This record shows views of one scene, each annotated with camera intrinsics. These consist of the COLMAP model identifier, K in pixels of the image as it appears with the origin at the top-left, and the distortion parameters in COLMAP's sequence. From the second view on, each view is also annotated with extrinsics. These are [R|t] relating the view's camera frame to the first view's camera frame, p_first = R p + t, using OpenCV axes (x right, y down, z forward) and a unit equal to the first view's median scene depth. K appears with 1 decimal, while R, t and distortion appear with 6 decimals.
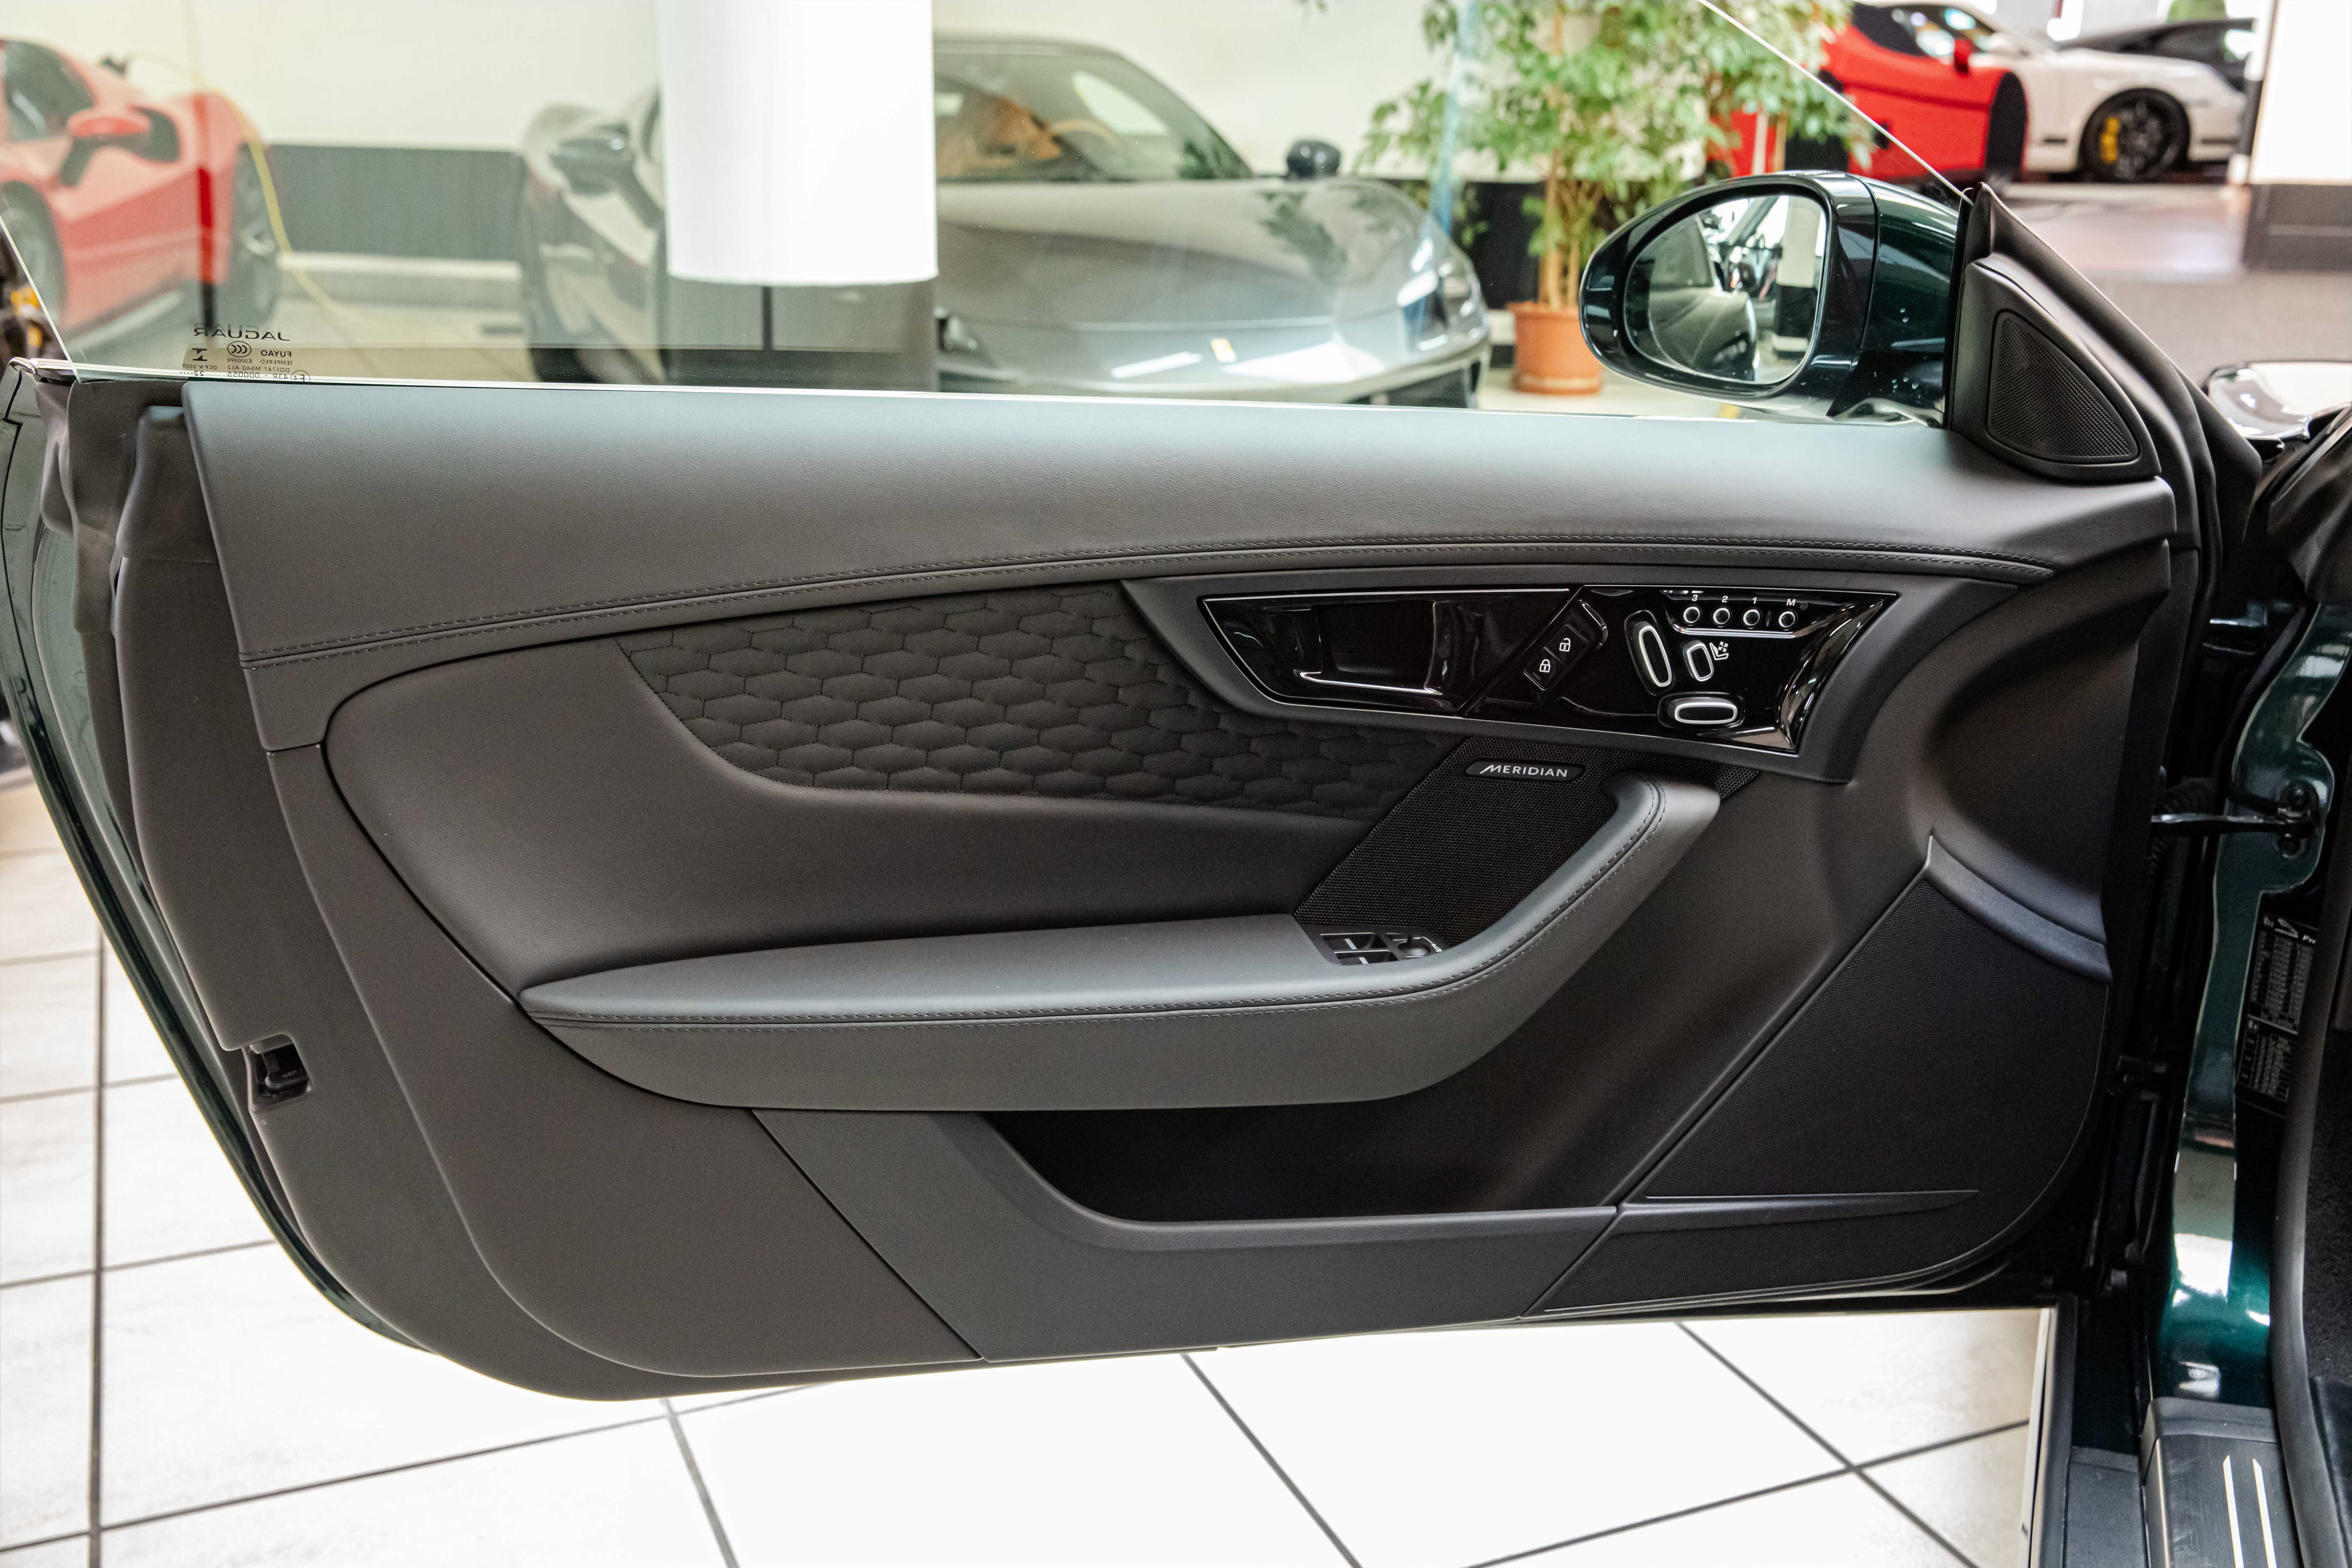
lens RADIAL K [[2152.5, 0, 1176.0], [0, 2152.5, 784.0], [0, 0, 1]] dist [-0.112272, 0.280297]
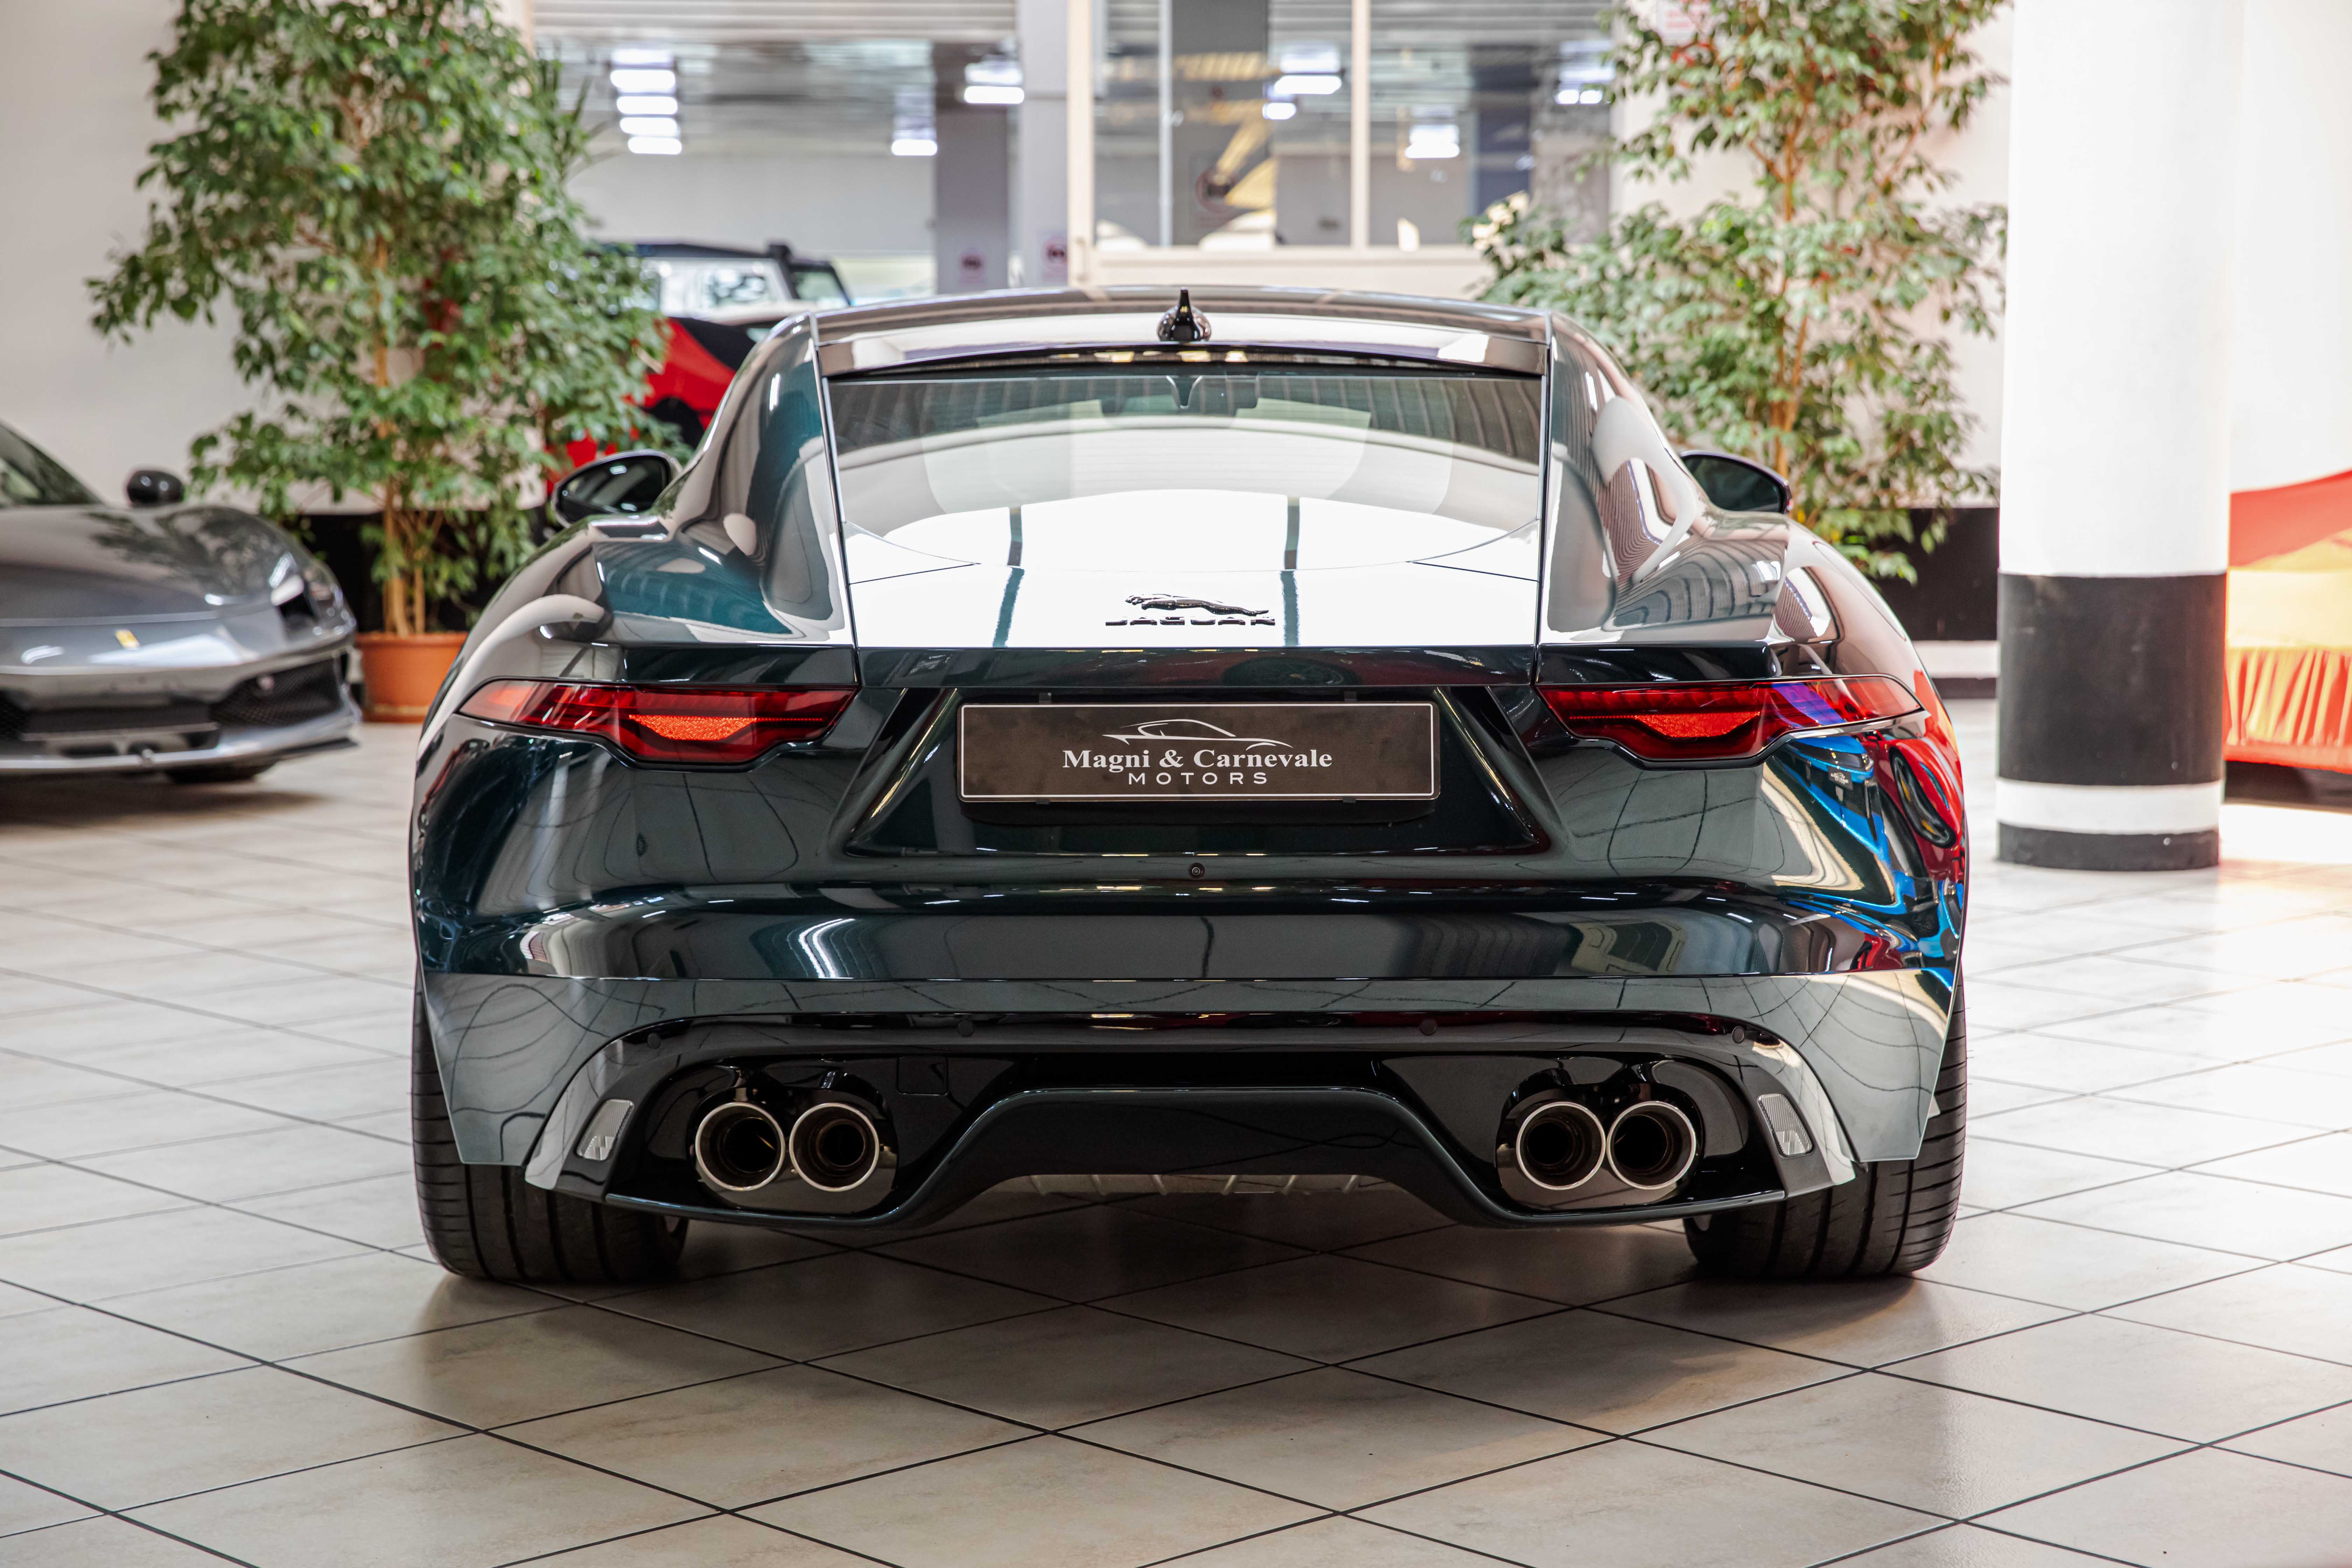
lens RADIAL K [[4114.8, 0, 1176.0], [0, 4114.8, 784.0], [0, 0, 1]] dist [0.245375, -0.220364]
pose [[0.932616, -0.045648, 0.357972, -0.181114], [0.124983, 0.971432, -0.201740, 0.278728], [-0.338537, 0.232887, 0.911678, -0.860935]]
